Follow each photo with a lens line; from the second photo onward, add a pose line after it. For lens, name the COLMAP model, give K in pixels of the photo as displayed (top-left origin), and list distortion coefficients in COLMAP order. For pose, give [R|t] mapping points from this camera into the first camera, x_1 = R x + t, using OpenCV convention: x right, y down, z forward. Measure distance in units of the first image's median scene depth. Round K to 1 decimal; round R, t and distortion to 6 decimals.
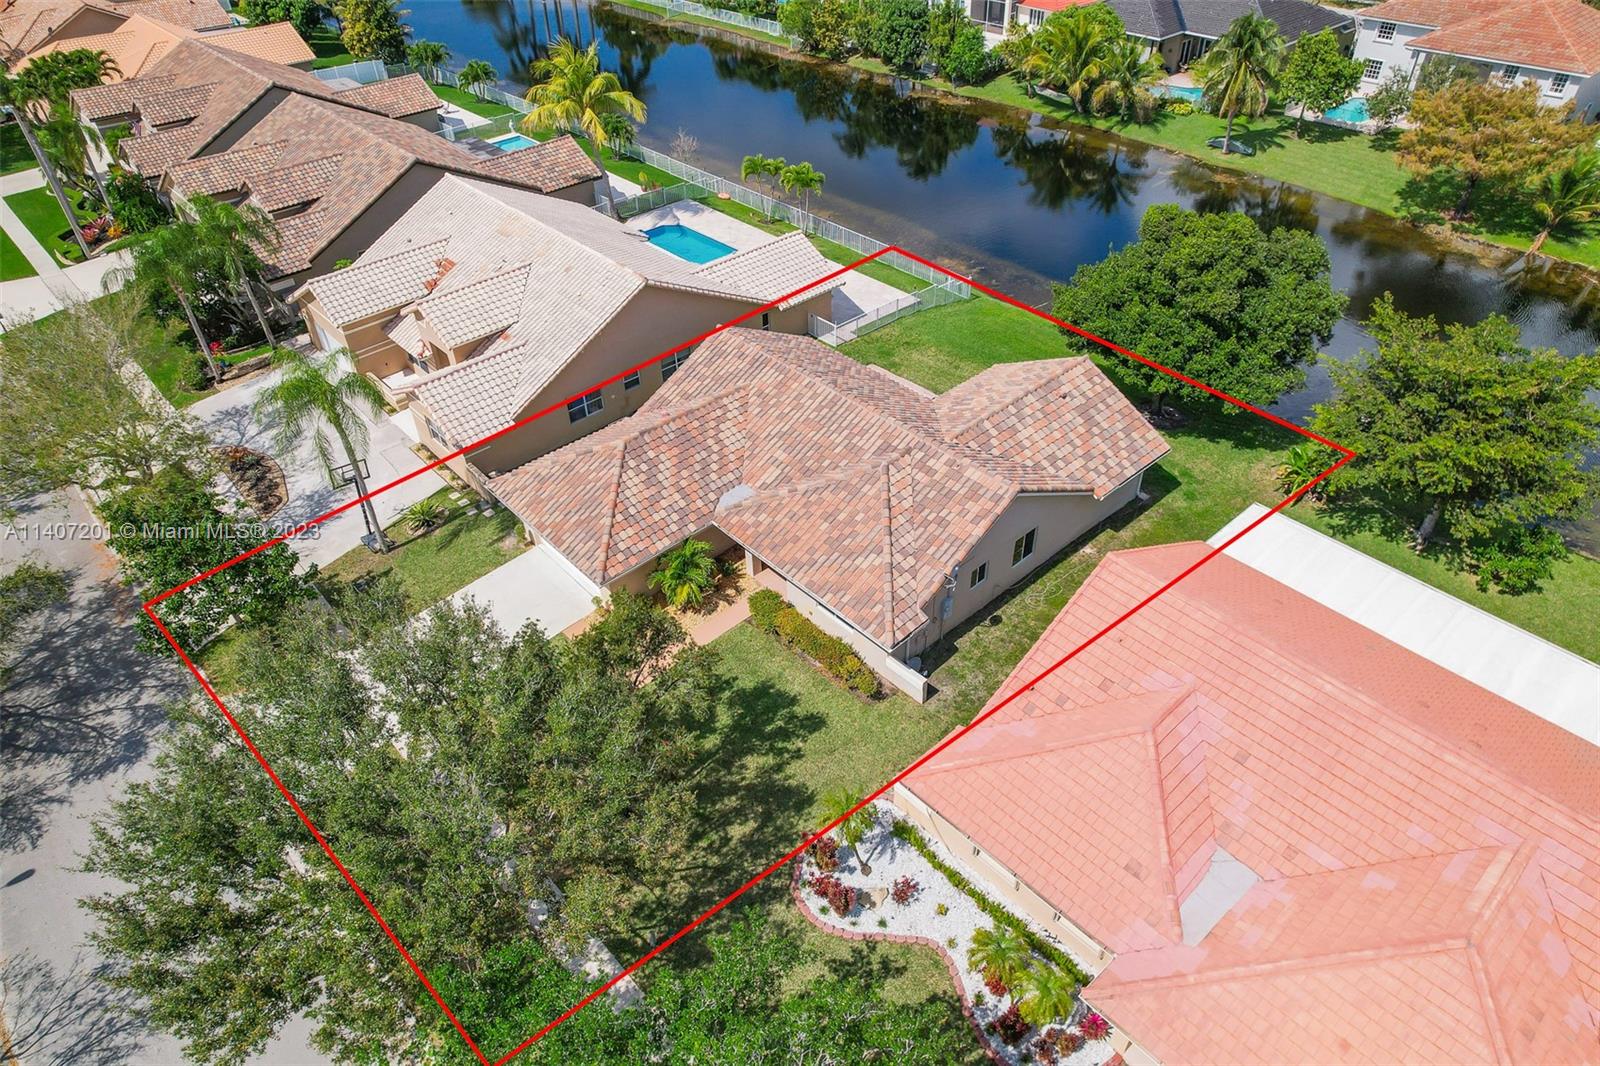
lens RADIAL K [[1045.8, 0, 810.0], [0, 1045.8, 529.7], [0, 0, 1]] dist [-0.077802, 0.072137]
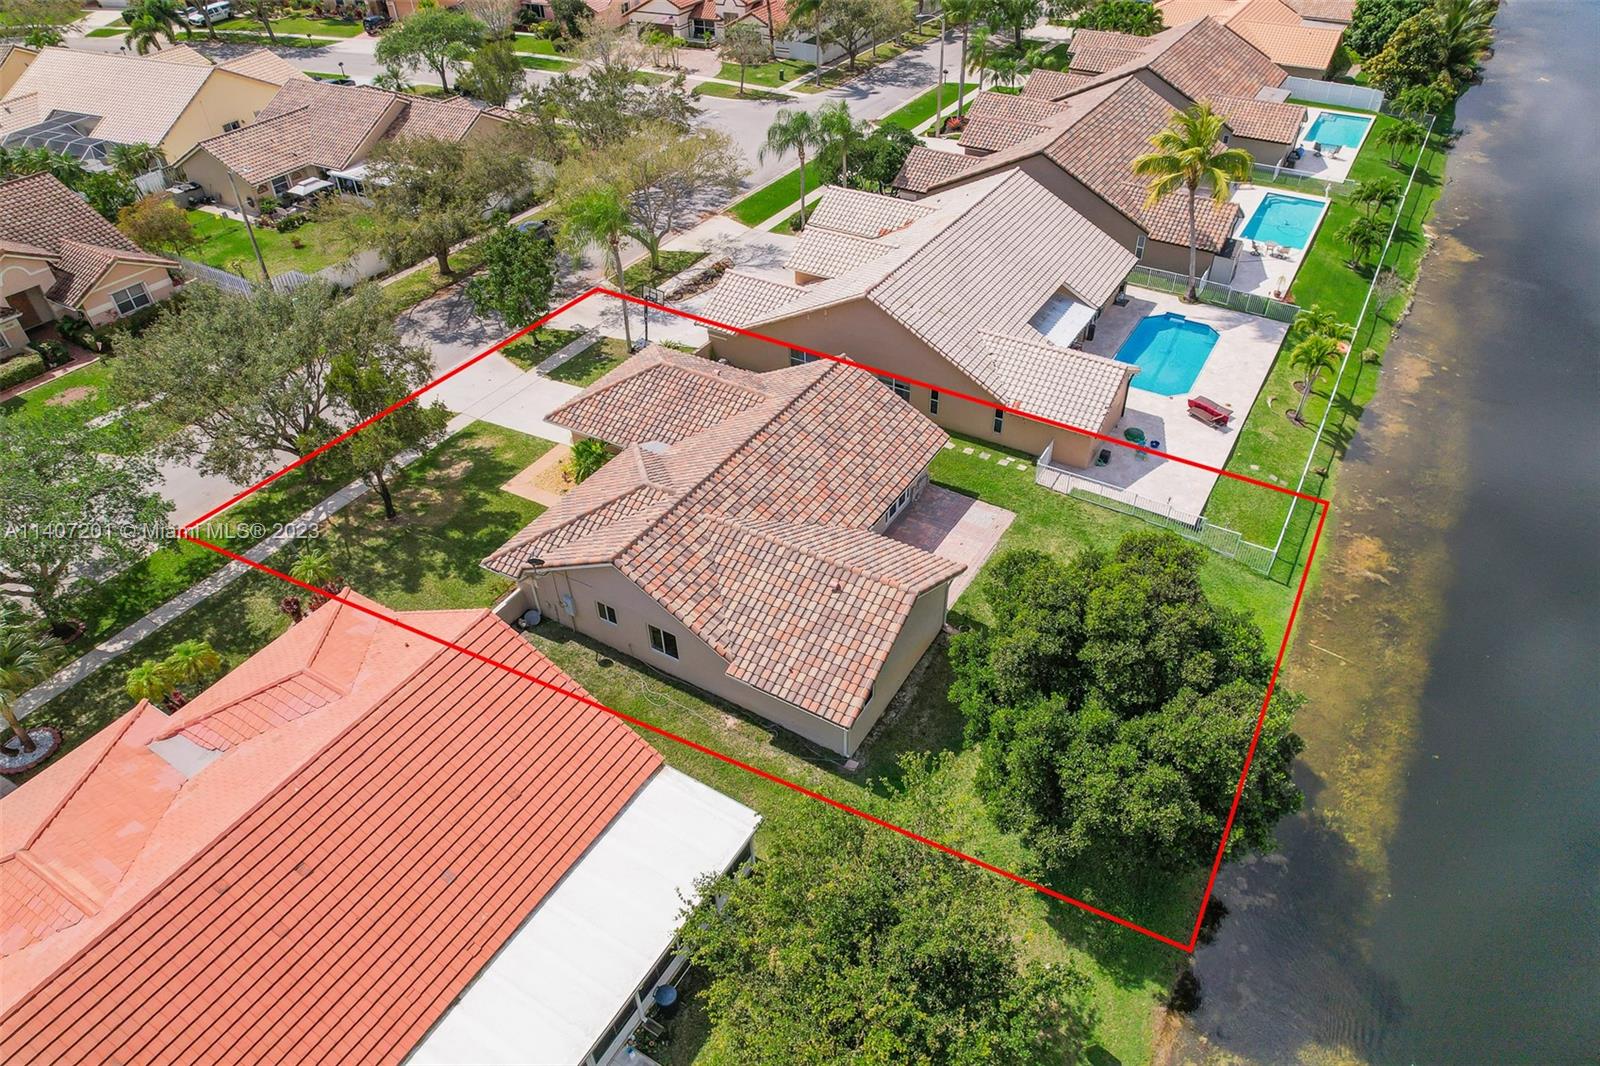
lens RADIAL K [[1035.5, 0, 811.8], [0, 1035.5, 537.0], [0, 0, 1]] dist [-0.099264, 0.097415]
pose [[0.291187, 0.620360, -0.728260, 0.658297], [-0.590283, 0.715570, 0.373532, -0.369750], [0.752845, 0.321112, 0.574553, 0.373582]]
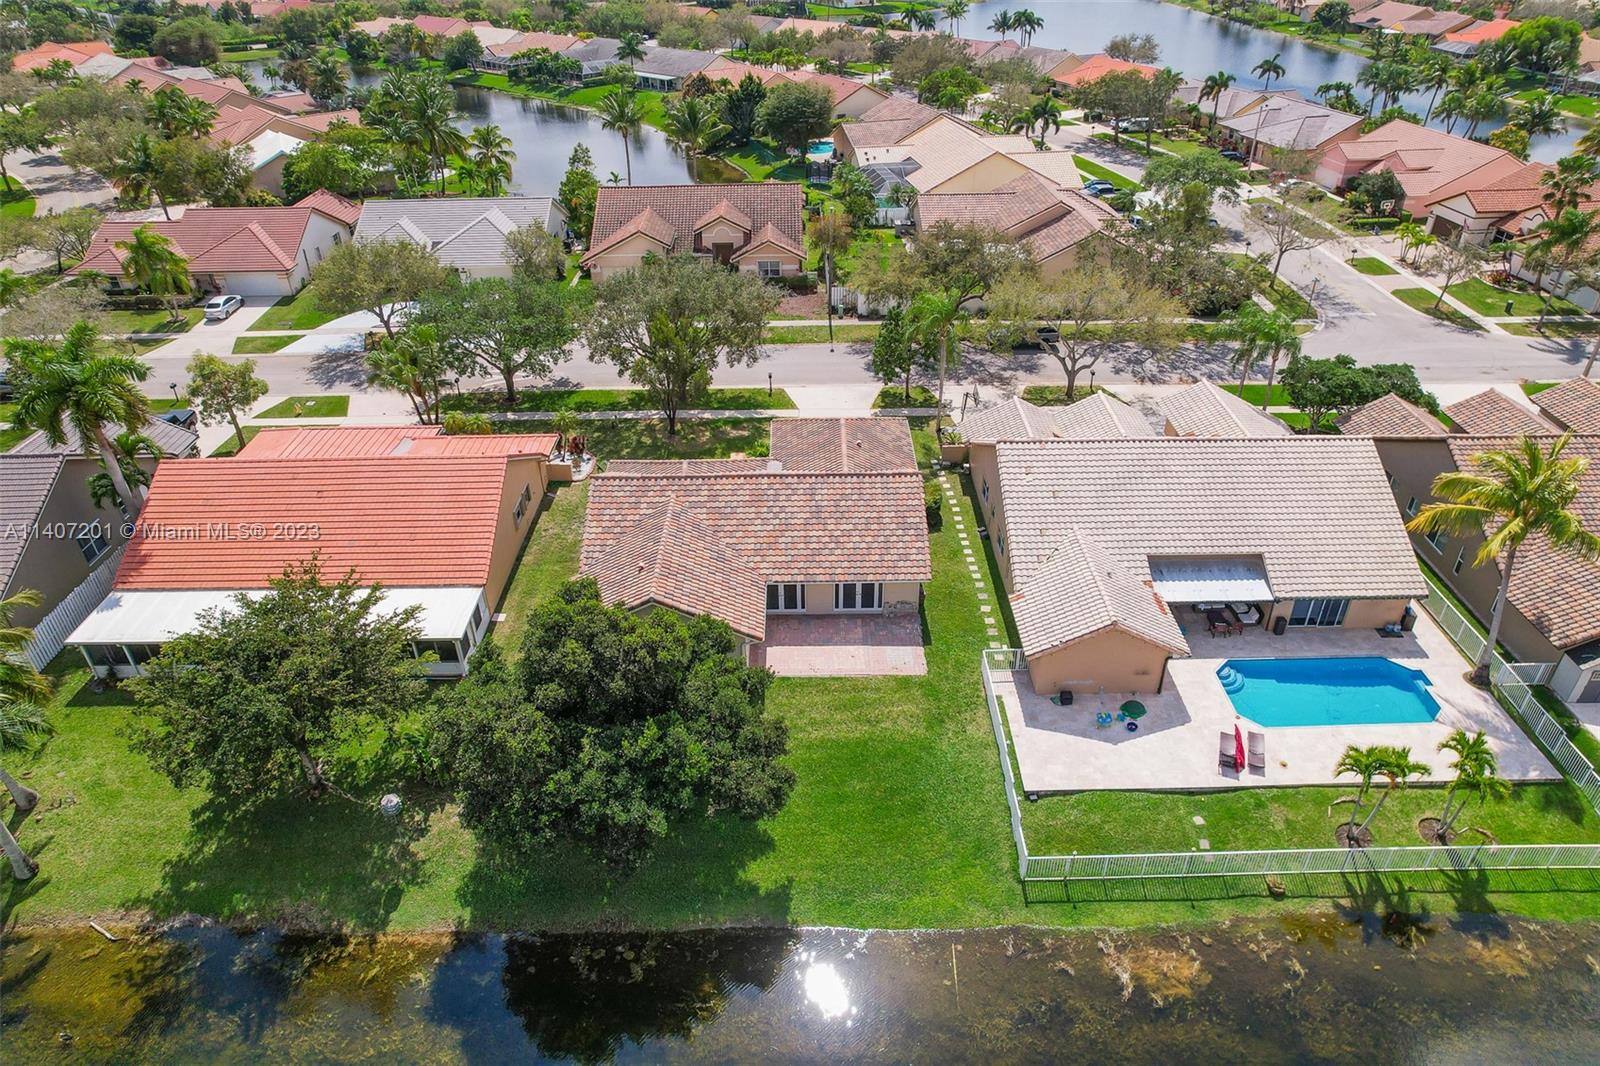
lens RADIAL K [[1026.2, 0, 813.2], [0, 1026.2, 541.5], [0, 0, 1]] dist [-0.079196, 0.073118]
pose [[-0.663133, 0.429618, -0.612930, 0.613823], [-0.447112, 0.429367, 0.784688, -0.852899], [0.600288, 0.794401, -0.092640, 0.931680]]
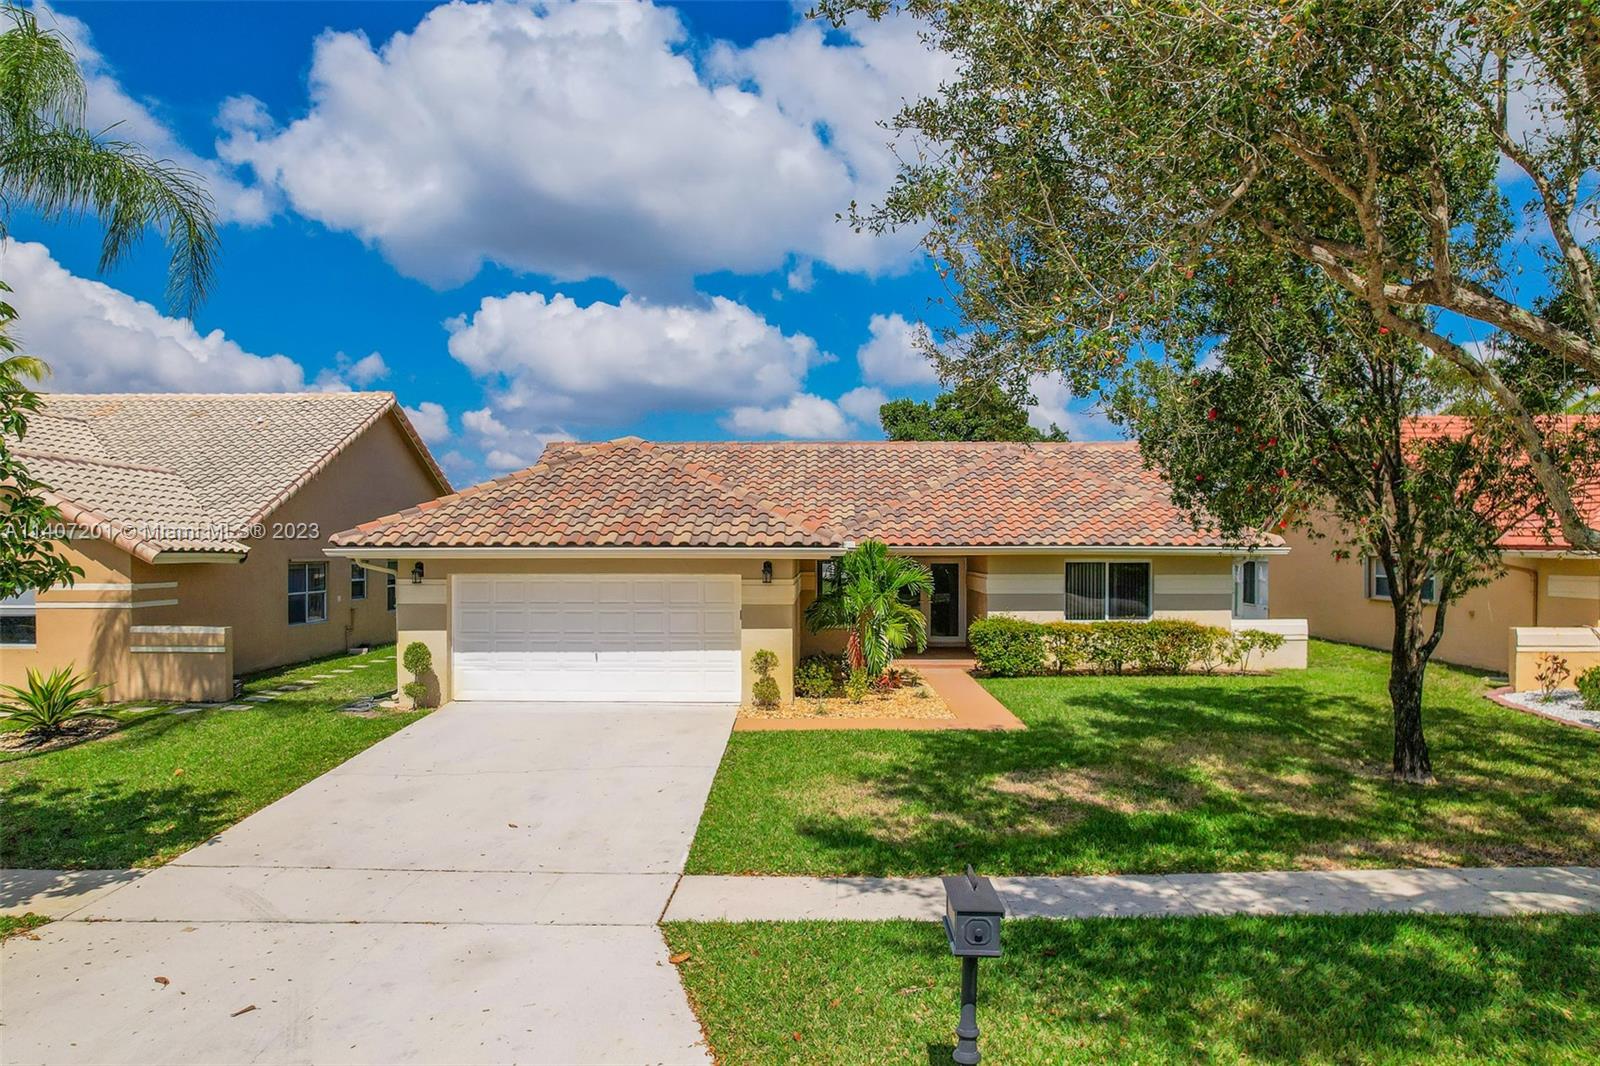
lens RADIAL K [[1045.8, 0, 810.0], [0, 1045.8, 529.7], [0, 0, 1]] dist [-0.077802, 0.072137]
pose [[0.686503, 0.042700, 0.725872, -0.370243], [0.439185, 0.771259, -0.460735, 0.169996], [-0.579508, 0.635088, 0.510718, 0.527490]]
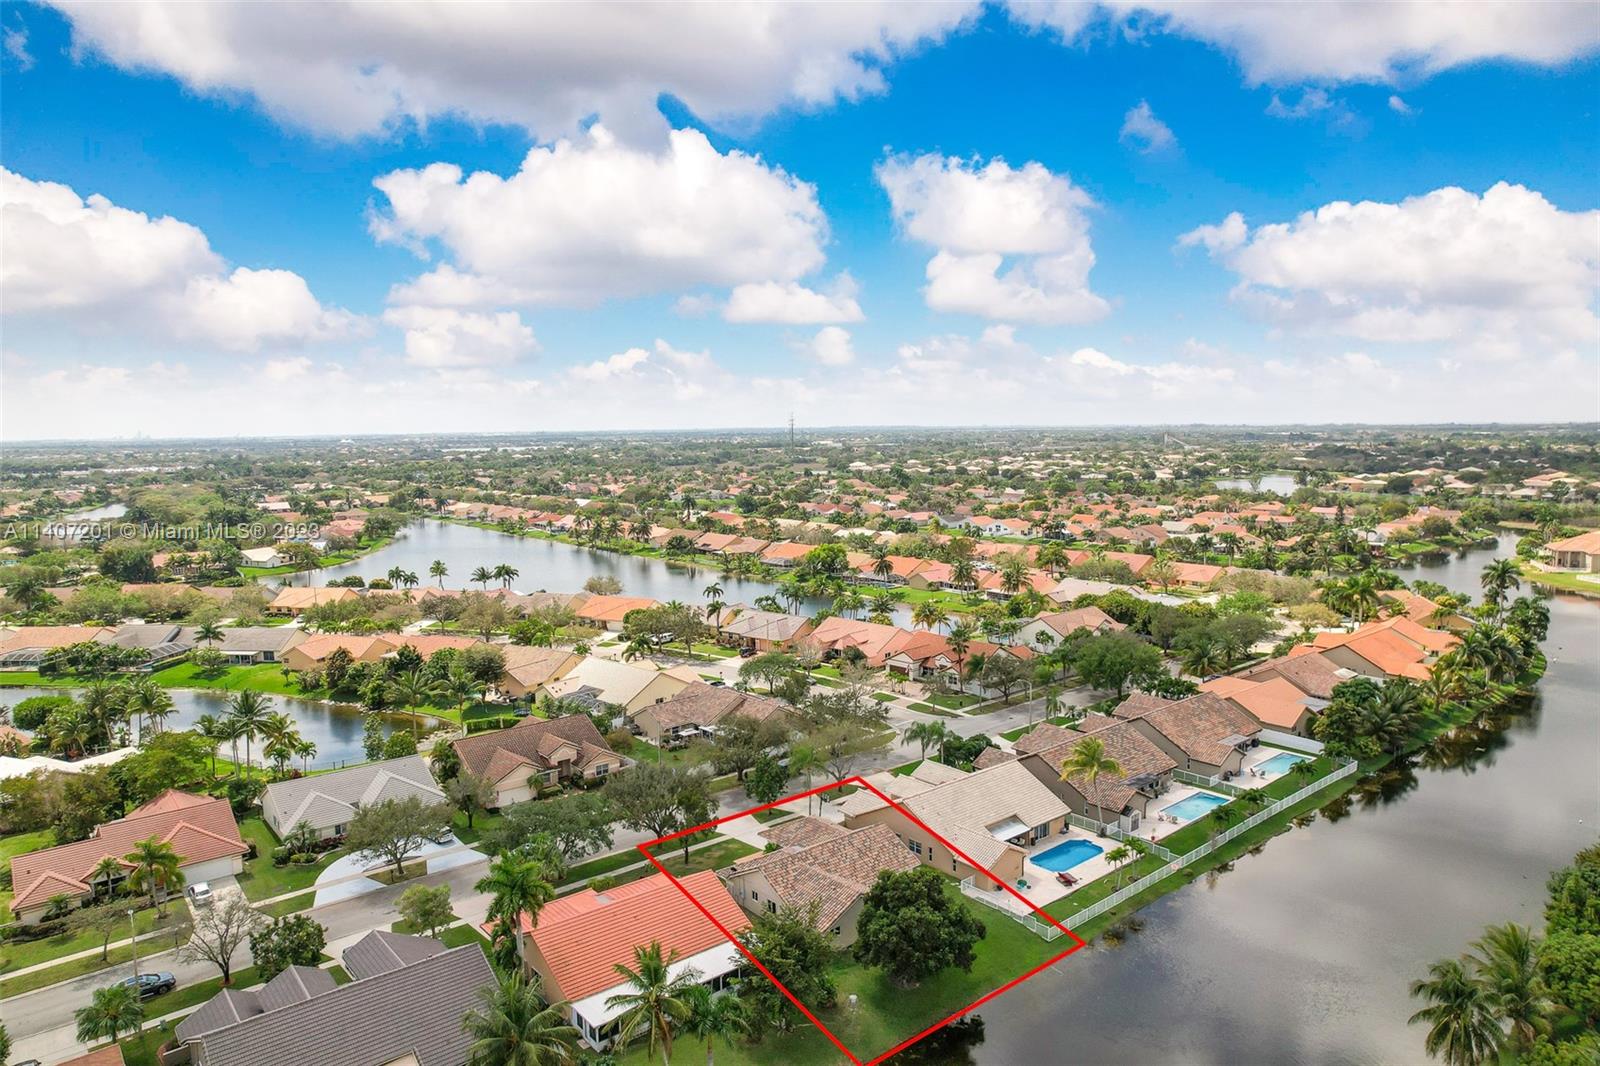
lens RADIAL K [[1026.2, 0, 813.2], [0, 1026.2, 541.5], [0, 0, 1]] dist [-0.079196, 0.073118]
pose [[-0.036572, 0.141767, -0.989224, 1.858134], [-0.612154, 0.779249, 0.134307, -0.790692], [0.789893, 0.610469, 0.058284, 0.282996]]
